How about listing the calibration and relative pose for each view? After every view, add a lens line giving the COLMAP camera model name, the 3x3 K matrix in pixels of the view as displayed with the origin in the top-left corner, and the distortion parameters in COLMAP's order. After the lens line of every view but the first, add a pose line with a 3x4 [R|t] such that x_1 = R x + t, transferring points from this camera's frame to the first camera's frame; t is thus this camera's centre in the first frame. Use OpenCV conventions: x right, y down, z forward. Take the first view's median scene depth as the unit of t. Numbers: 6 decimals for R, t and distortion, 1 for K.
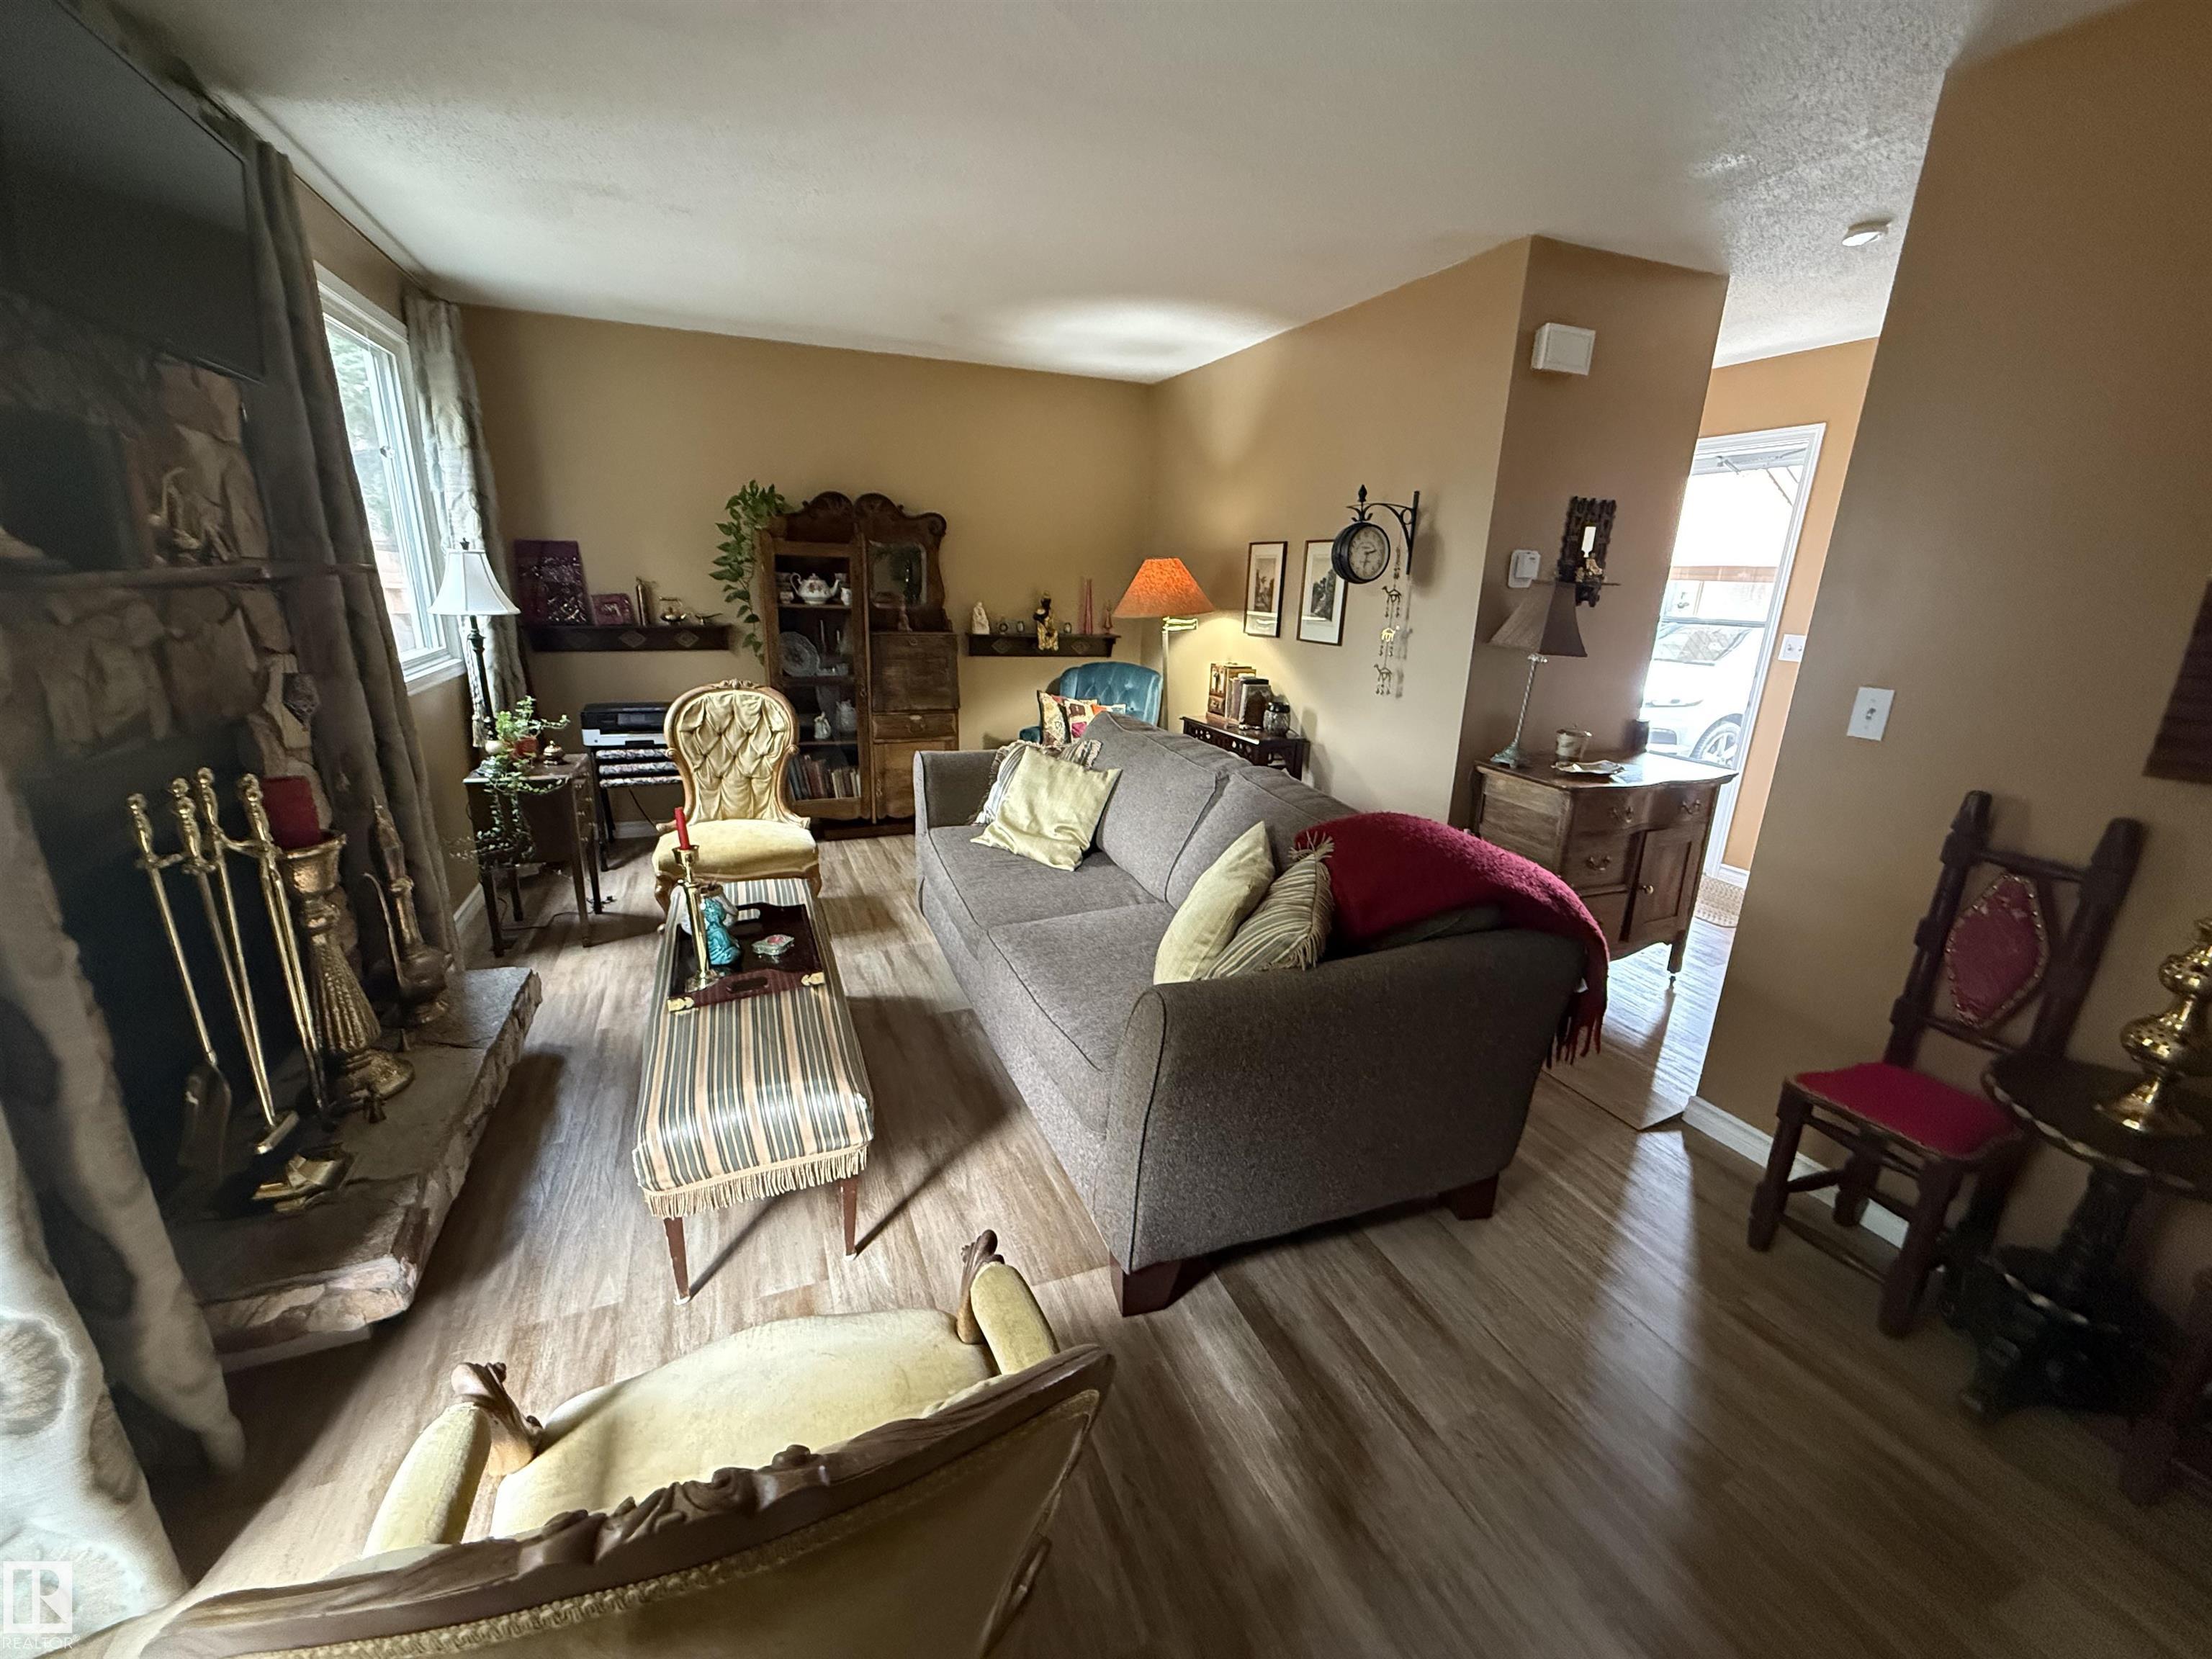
lens RADIAL K [[881.2, 0, 1095.7], [0, 881.2, 828.4], [0, 0, 1]] dist [0.000094, 0.000230]
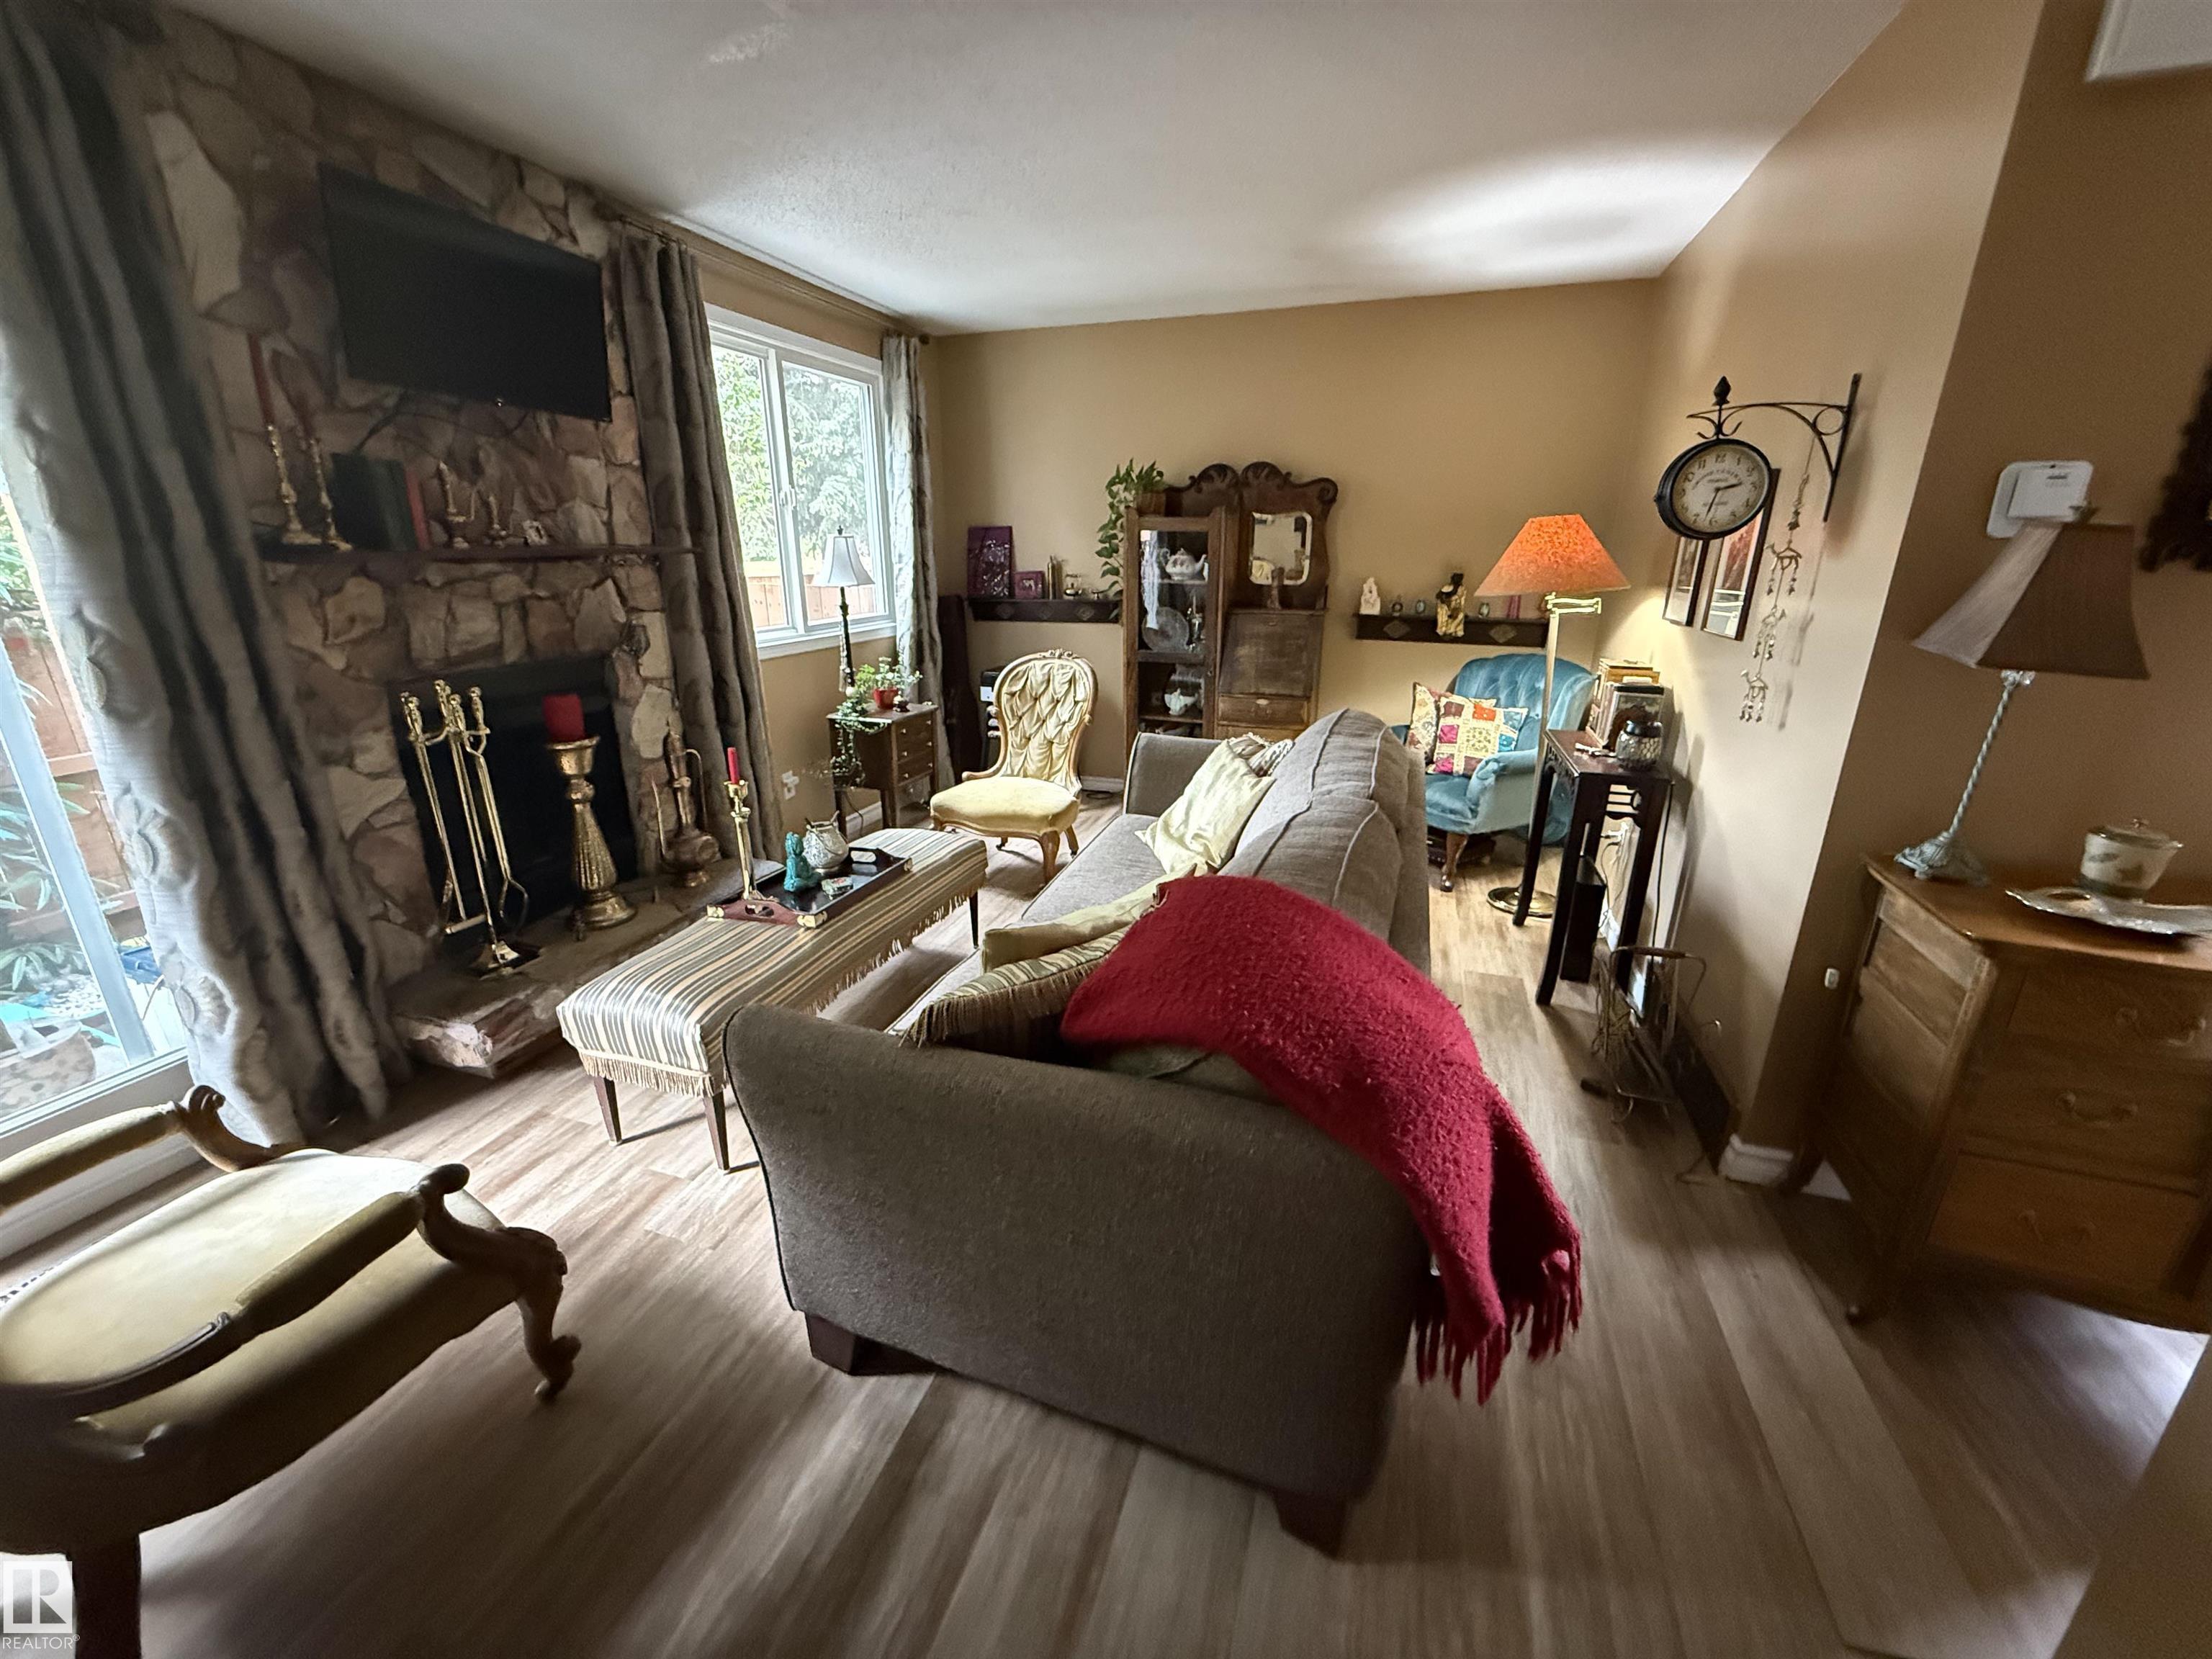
lens RADIAL K [[881.2, 0, 1104.8], [0, 881.2, 827.4], [0, 0, 1]] dist [0.000094, 0.000230]
pose [[0.753120, 0.174843, -0.634224, 0.414002], [-0.163467, 0.983537, 0.077031, -0.056848], [0.637251, 0.045661, 0.769302, 0.262267]]
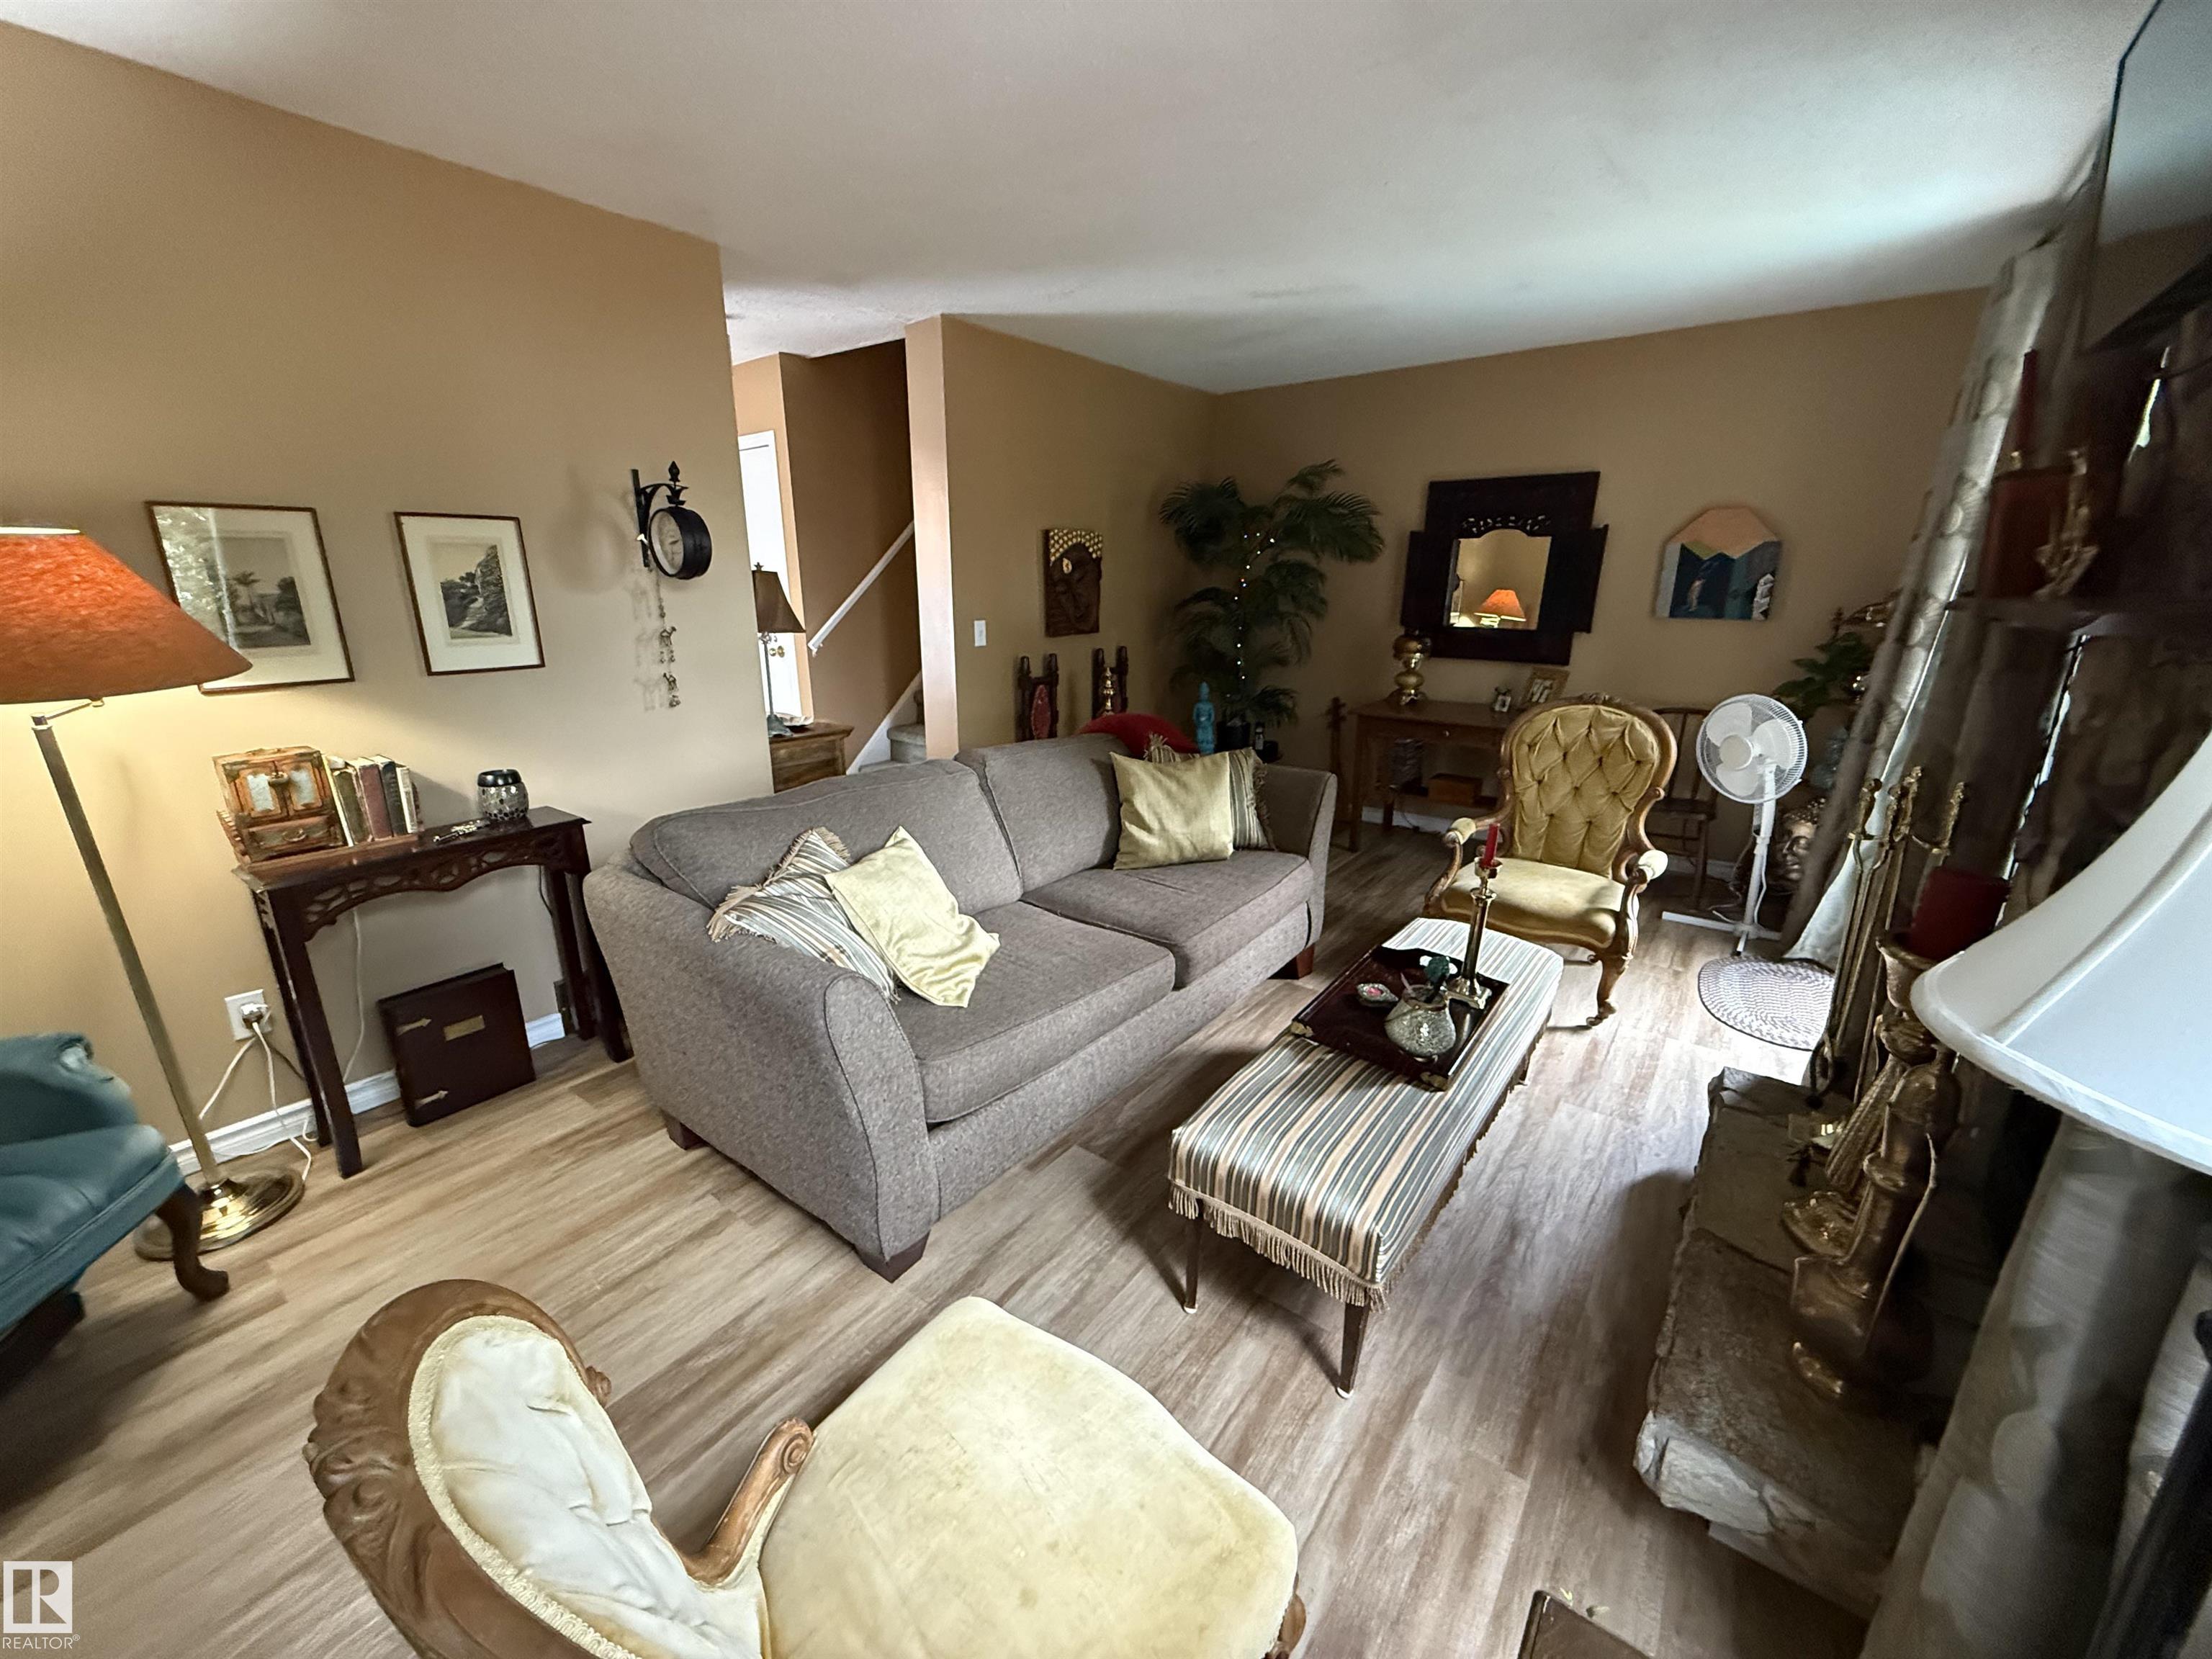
lens RADIAL K [[881.2, 0, 1113.4], [0, 881.2, 826.5], [0, 0, 1]] dist [0.000094, 0.000230]
pose [[-0.506478, -0.274351, 0.817442, -0.669122], [0.217799, 0.876583, 0.429145, -0.346450], [-0.834293, 0.395390, -0.384217, 1.084617]]
